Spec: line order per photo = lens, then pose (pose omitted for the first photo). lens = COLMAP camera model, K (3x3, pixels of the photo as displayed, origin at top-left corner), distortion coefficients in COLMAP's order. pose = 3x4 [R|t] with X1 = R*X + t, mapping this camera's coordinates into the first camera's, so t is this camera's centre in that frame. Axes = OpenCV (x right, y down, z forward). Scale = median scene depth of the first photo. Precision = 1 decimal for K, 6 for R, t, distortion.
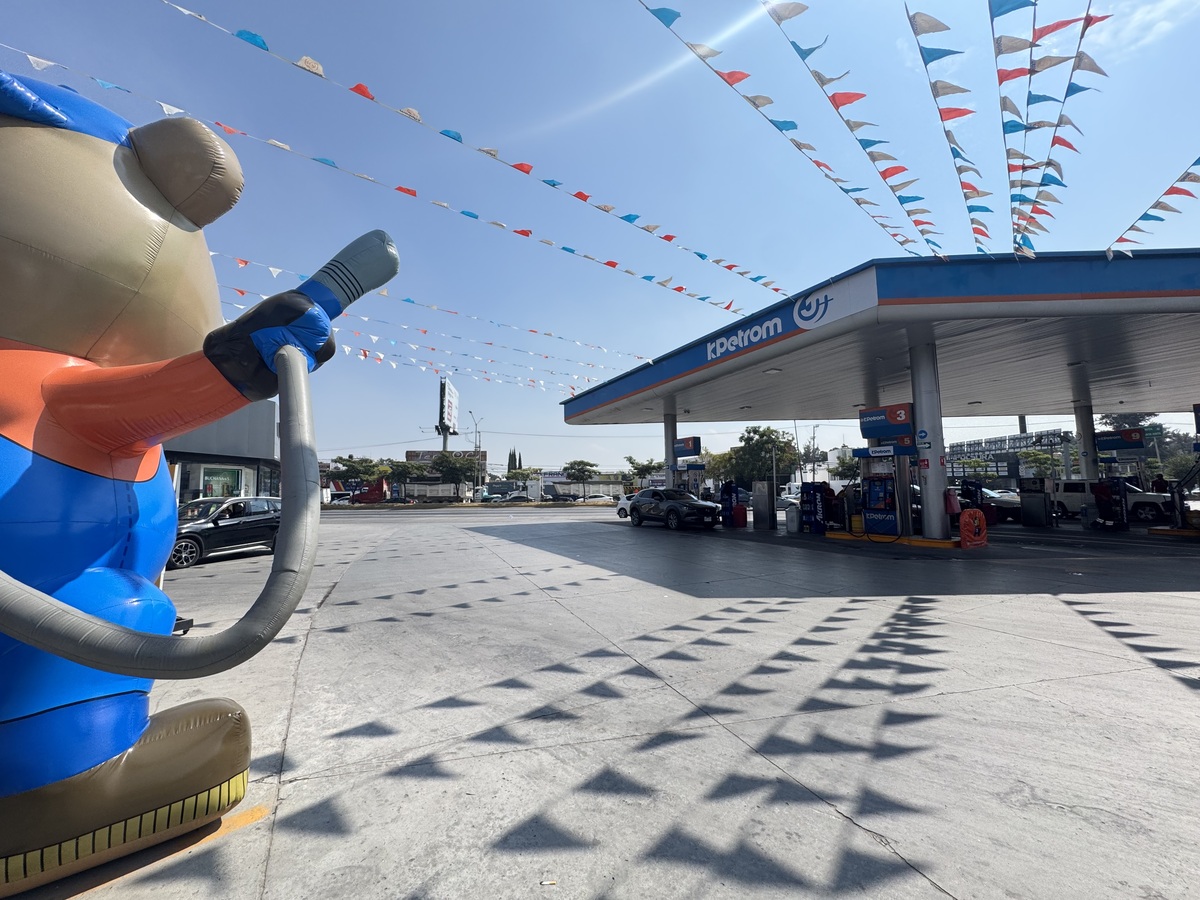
lens RADIAL K [[472.7, 0, 600.0], [0, 472.7, 450.0], [0, 0, 1]] dist [-0.014494, 0.000041]
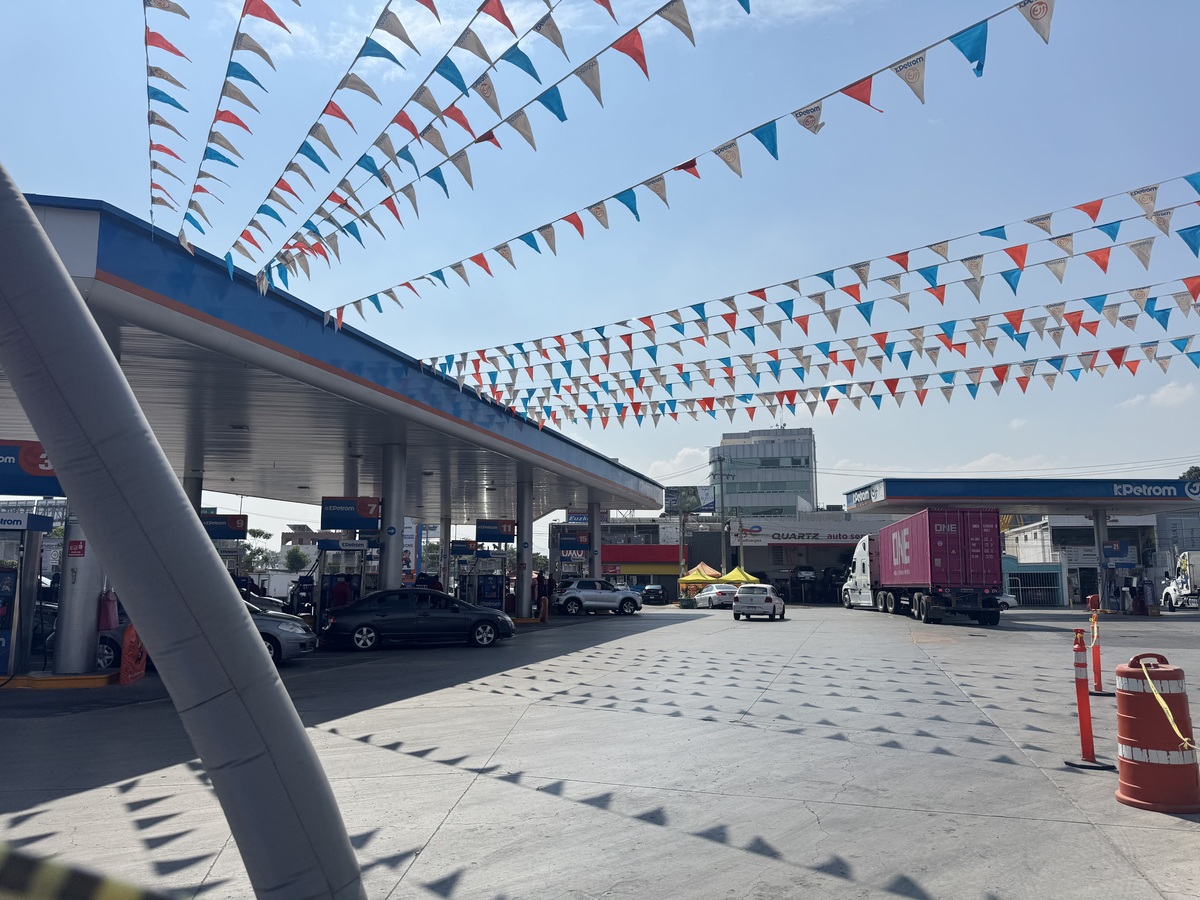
lens RADIAL K [[848.7, 0, 600.0], [0, 848.7, 450.0], [0, 0, 1]] dist [-0.000907, -0.031983]
pose [[0.208245, 0.158823, 0.965095, -0.276230], [-0.085731, 0.985894, -0.143747, 0.003494], [-0.974312, -0.052804, 0.218924, 0.141096]]
